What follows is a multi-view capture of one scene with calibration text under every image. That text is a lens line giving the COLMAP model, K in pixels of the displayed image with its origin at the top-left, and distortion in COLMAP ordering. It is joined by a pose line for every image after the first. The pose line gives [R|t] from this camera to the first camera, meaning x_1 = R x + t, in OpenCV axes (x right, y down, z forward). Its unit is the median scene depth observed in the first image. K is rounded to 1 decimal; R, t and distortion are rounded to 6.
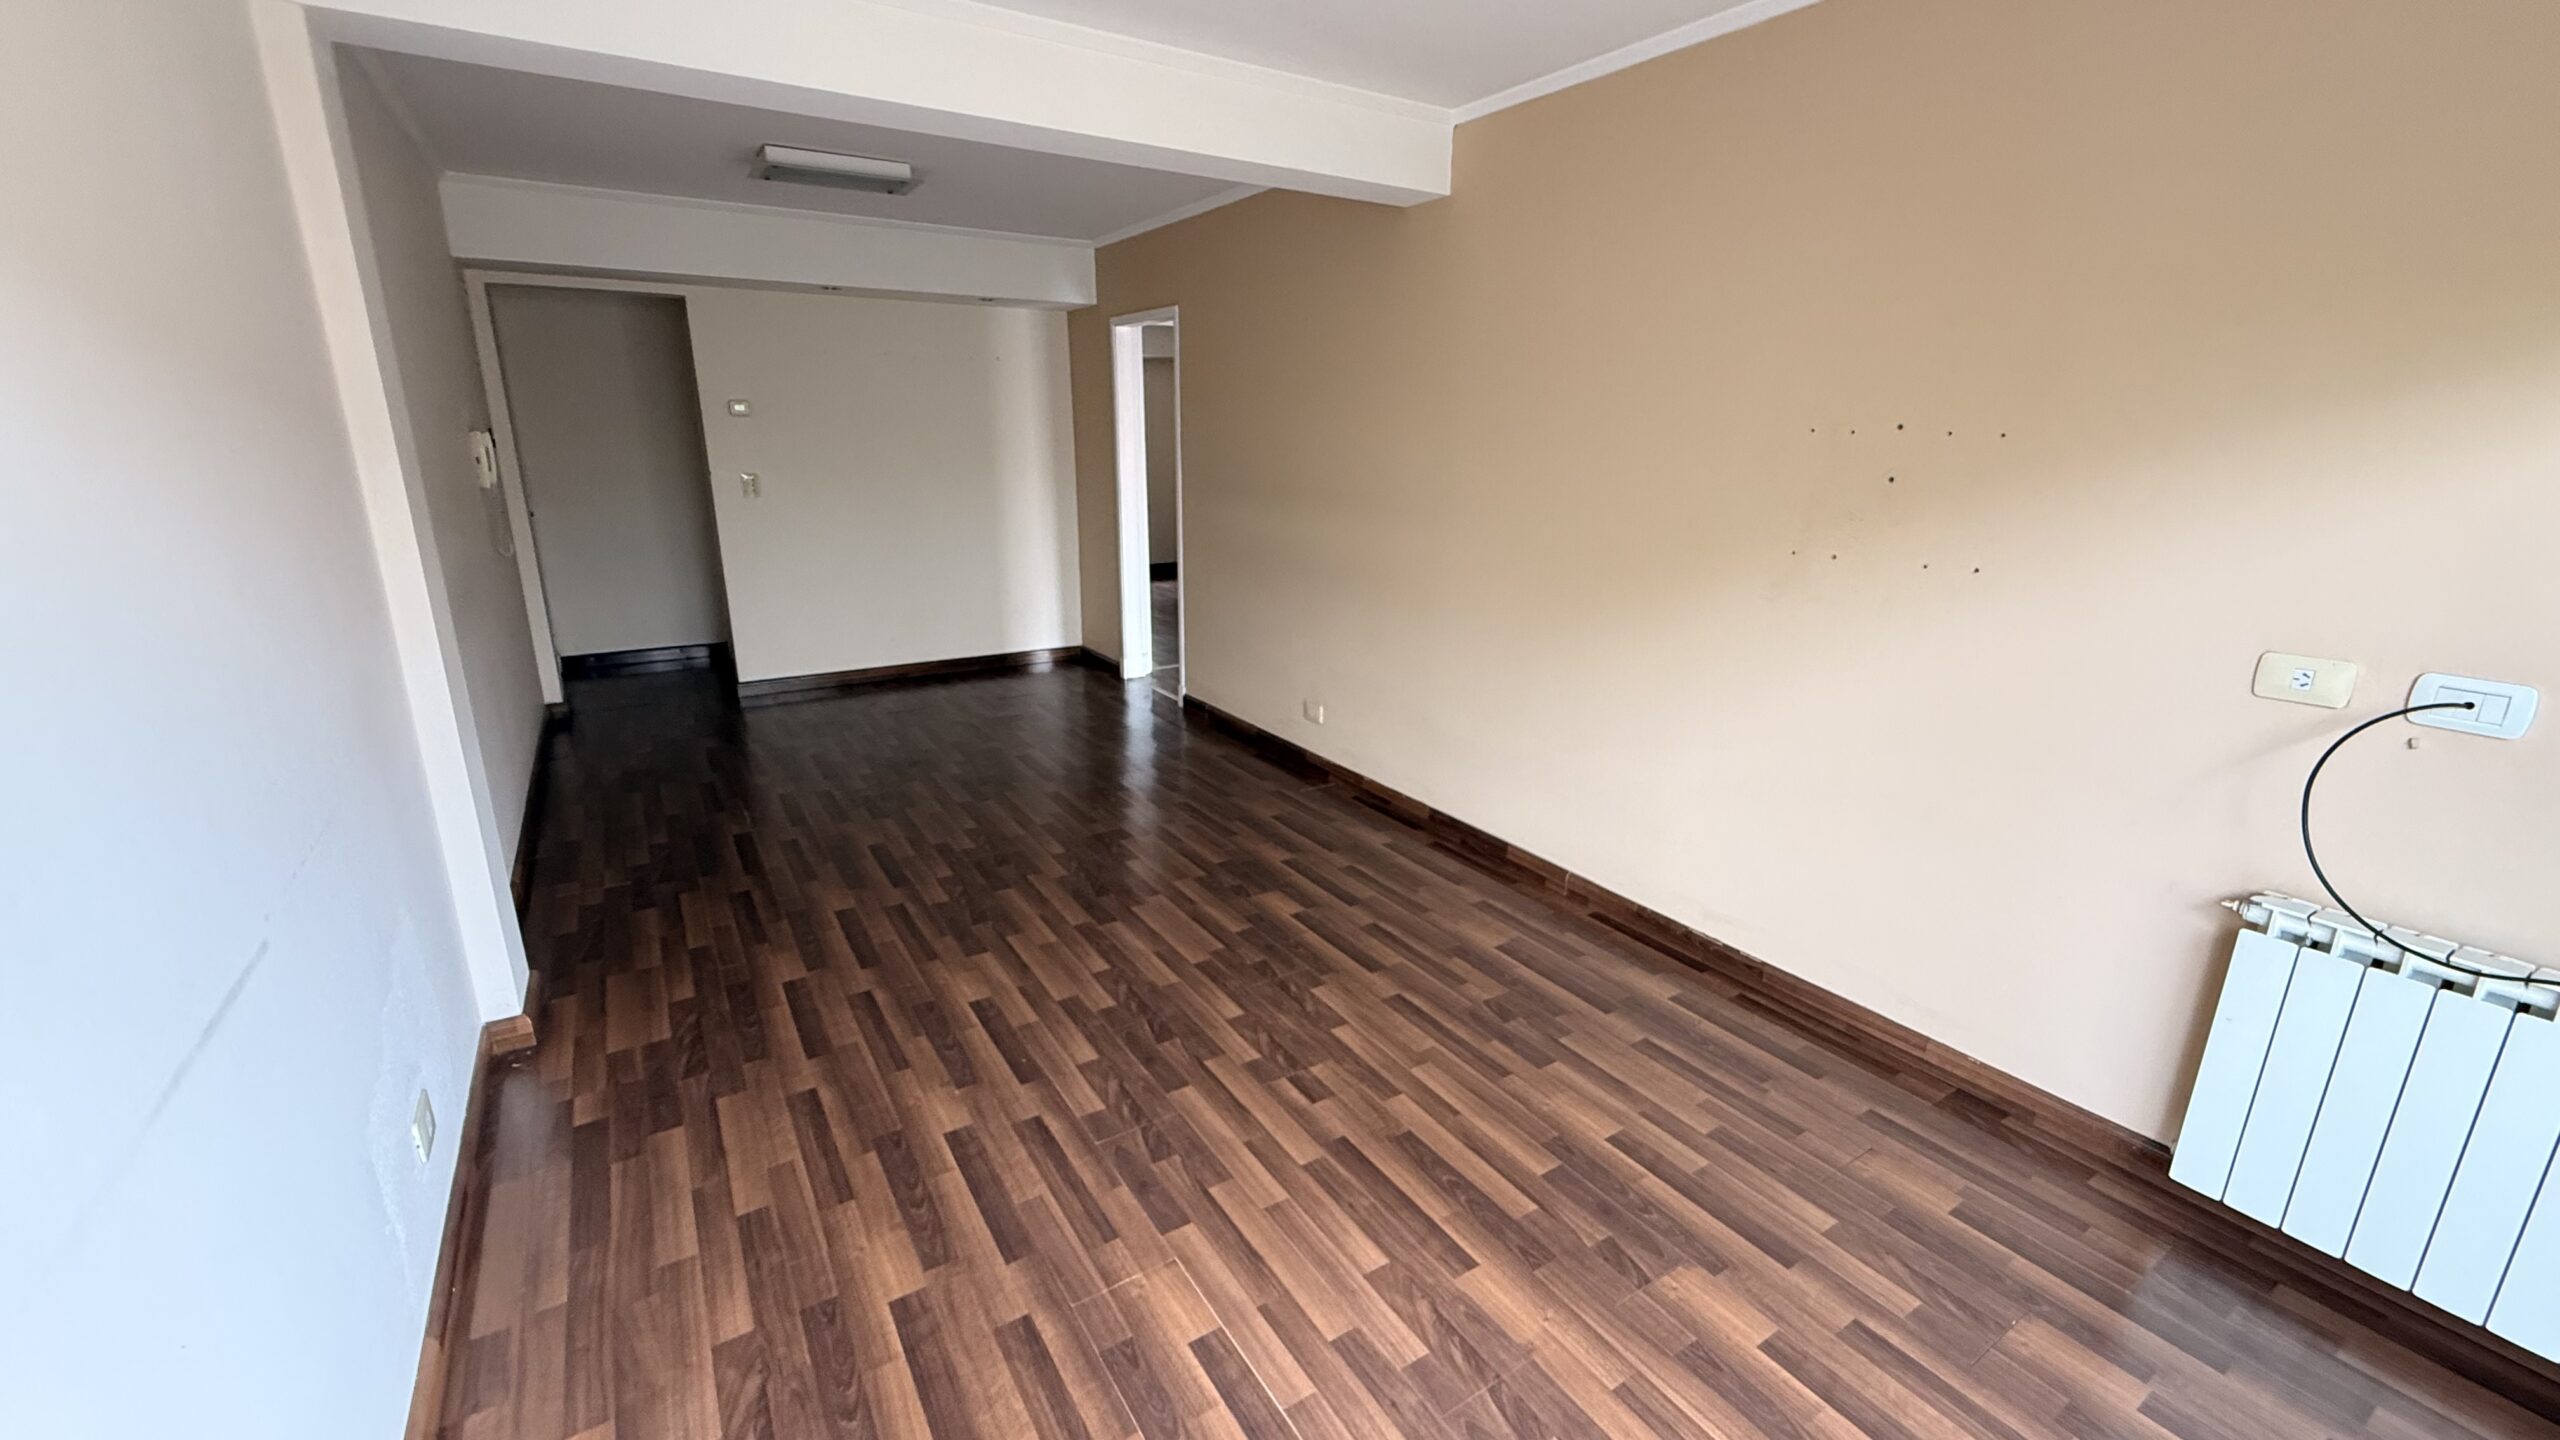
lens RADIAL K [[1018.3, 0, 1296.2], [0, 1018.3, 594.6], [0, 0, 1]] dist [-0.000304, 0.000651]
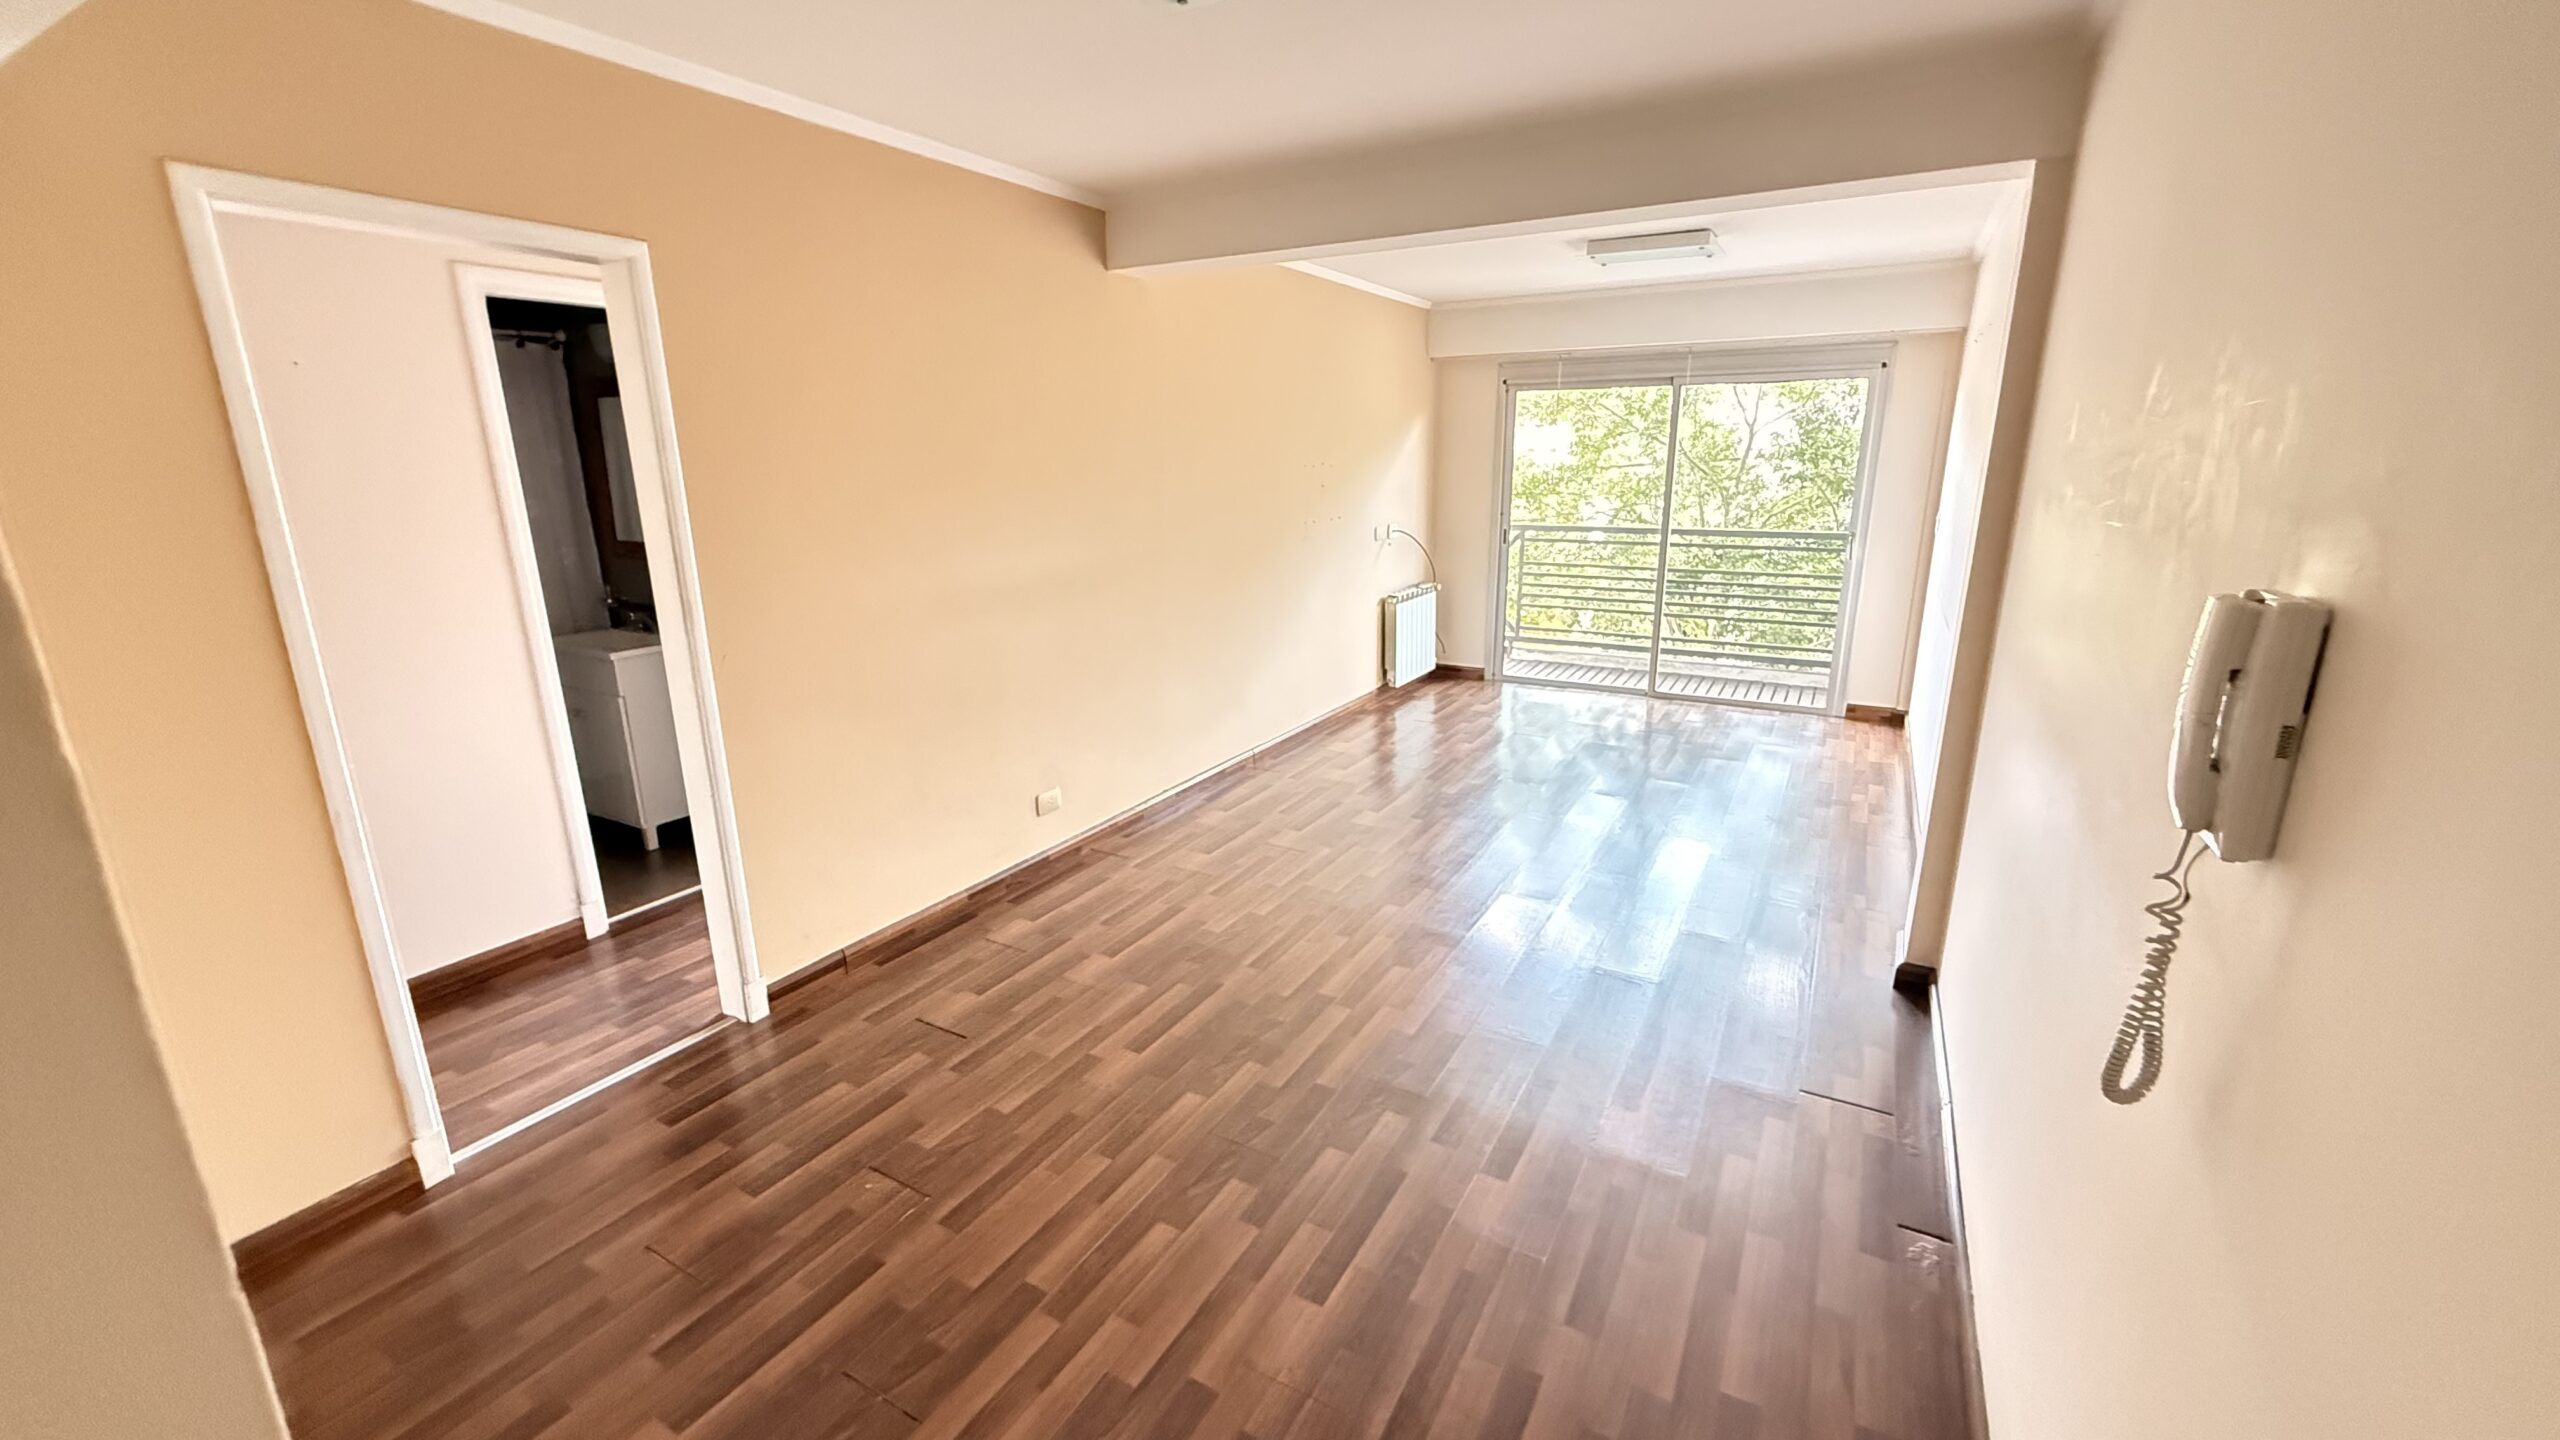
lens RADIAL K [[1018.3, 0, 1285.4], [0, 1018.3, 718.0], [0, 0, 1]] dist [-0.000304, 0.000651]
pose [[-0.447195, -0.231920, 0.863846, -0.826457], [0.149018, 0.932982, 0.327625, -0.206117], [-0.881936, 0.275240, -0.382665, 1.190634]]
